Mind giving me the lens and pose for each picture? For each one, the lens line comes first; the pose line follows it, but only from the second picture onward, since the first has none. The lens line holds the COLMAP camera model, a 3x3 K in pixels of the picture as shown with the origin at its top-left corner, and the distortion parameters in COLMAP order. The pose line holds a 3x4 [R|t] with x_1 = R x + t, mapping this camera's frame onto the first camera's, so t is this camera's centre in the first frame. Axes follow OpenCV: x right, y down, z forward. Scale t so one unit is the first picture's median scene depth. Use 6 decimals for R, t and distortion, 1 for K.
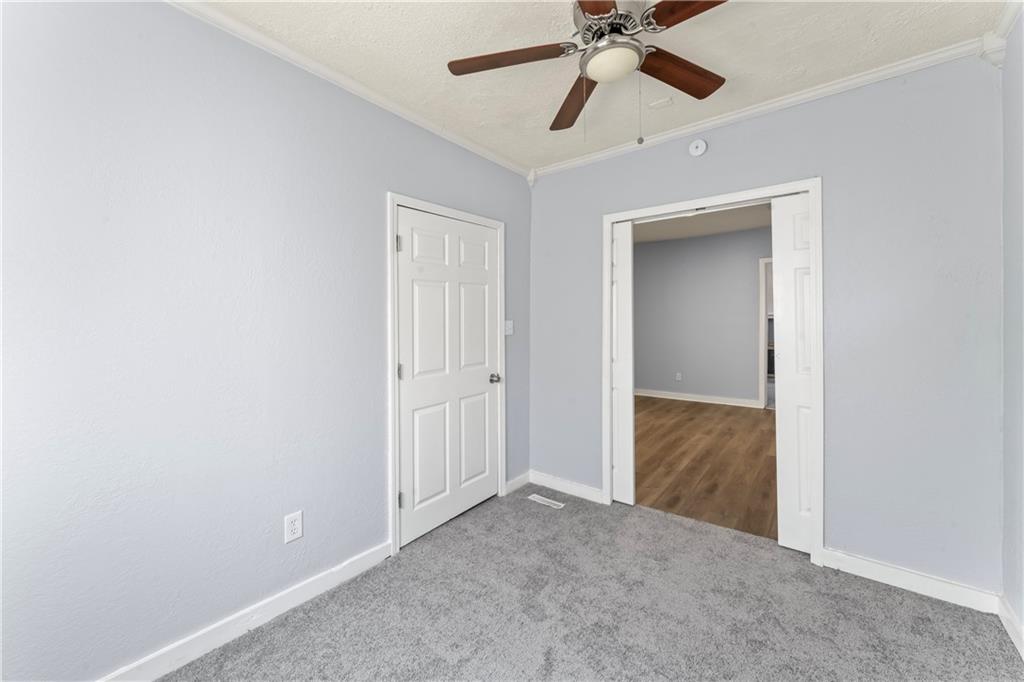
lens RADIAL K [[424.4, 0, 515.2], [0, 424.4, 318.6], [0, 0, 1]] dist [0.002027, 0.000247]
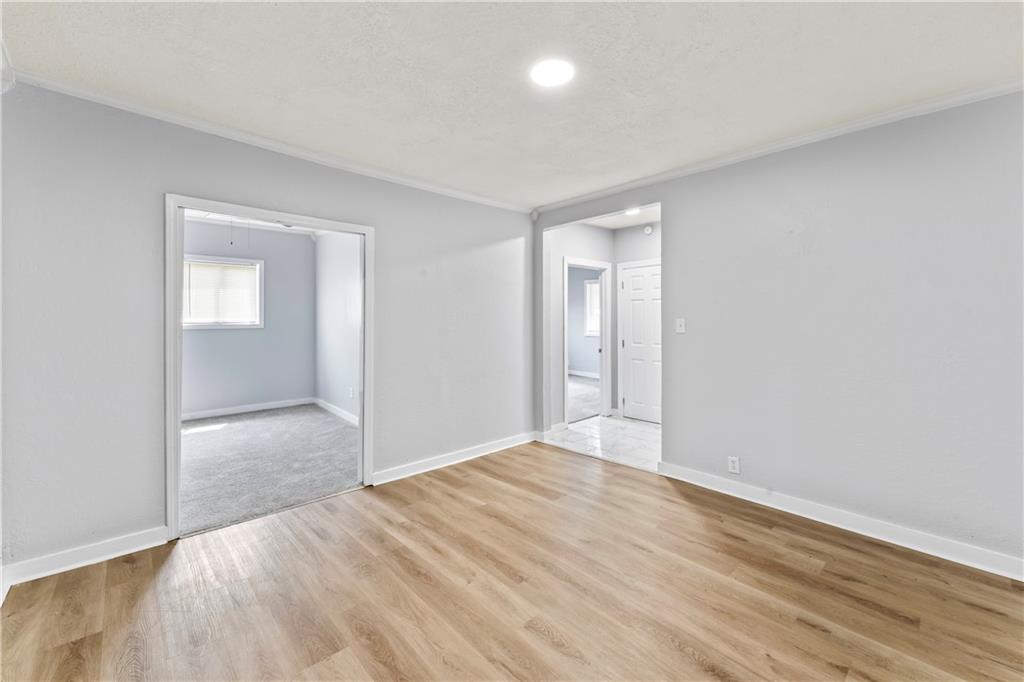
lens RADIAL K [[424.4, 0, 515.2], [0, 424.4, 318.6], [0, 0, 1]] dist [0.002027, 0.000247]
pose [[-0.176127, 0.005713, -0.984351, 0.811113], [-0.003357, 0.999974, 0.006404, -0.011181], [0.984362, 0.004432, -0.176104, 1.019557]]
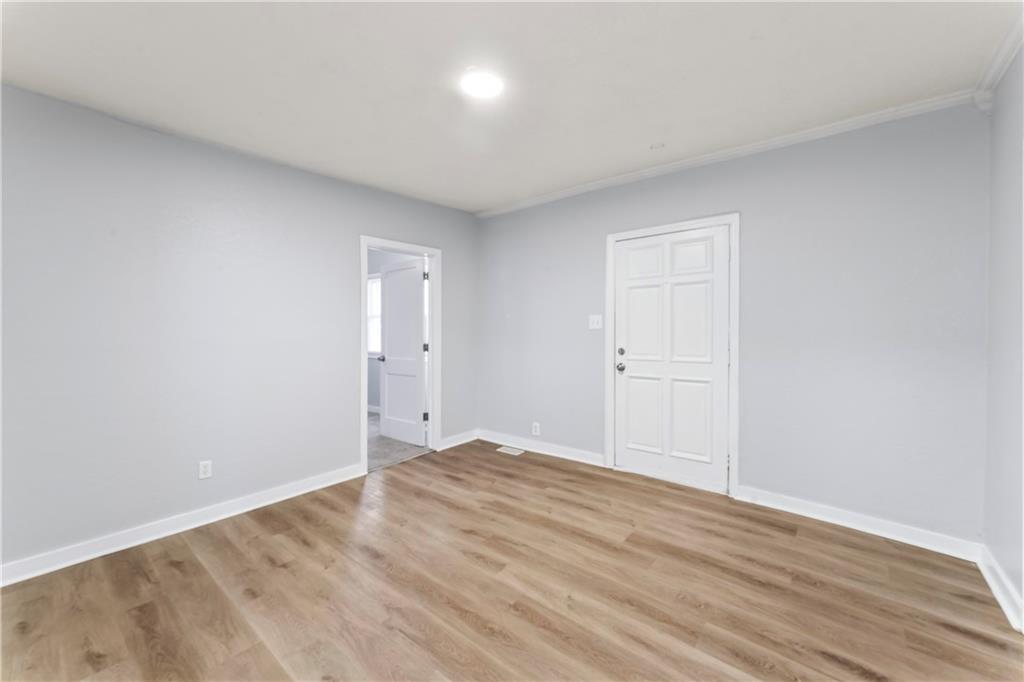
lens RADIAL K [[397.5, 0, 520.2], [0, 397.5, 331.2], [0, 0, 1]] dist [0.001017, 0.000178]
pose [[0.032432, -0.002104, 0.999472, -0.003852], [0.006567, 0.999977, 0.001892, 0.001632], [-0.999452, 0.006502, 0.032445, 0.930548]]
